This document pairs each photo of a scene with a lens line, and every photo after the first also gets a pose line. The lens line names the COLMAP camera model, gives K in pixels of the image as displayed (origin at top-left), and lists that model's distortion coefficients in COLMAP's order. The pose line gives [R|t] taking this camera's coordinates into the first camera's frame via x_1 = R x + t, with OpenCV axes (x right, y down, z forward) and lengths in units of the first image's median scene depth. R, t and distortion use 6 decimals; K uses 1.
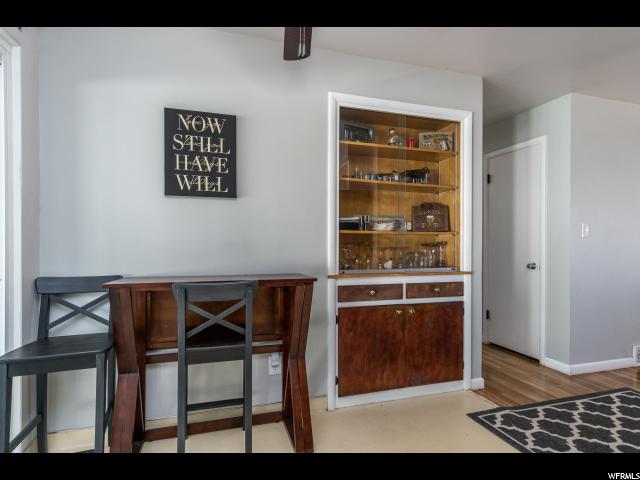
lens RADIAL K [[342.6, 0, 320.9], [0, 342.6, 241.4], [0, 0, 1]] dist [0.011849, -0.000768]
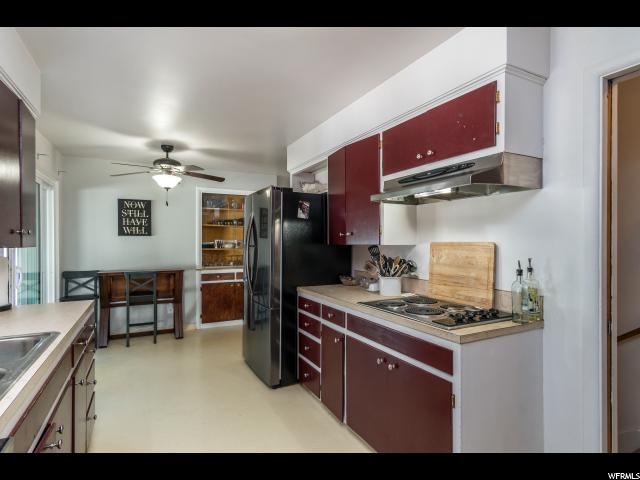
lens RADIAL K [[342.6, 0, 319.1], [0, 342.6, 241.8], [0, 0, 1]] dist [0.011849, -0.000768]
pose [[0.986279, 0.002374, 0.165072, 0.485023], [-0.005767, 0.999782, 0.020081, -0.140829], [-0.164988, -0.020758, 0.986077, -1.462618]]
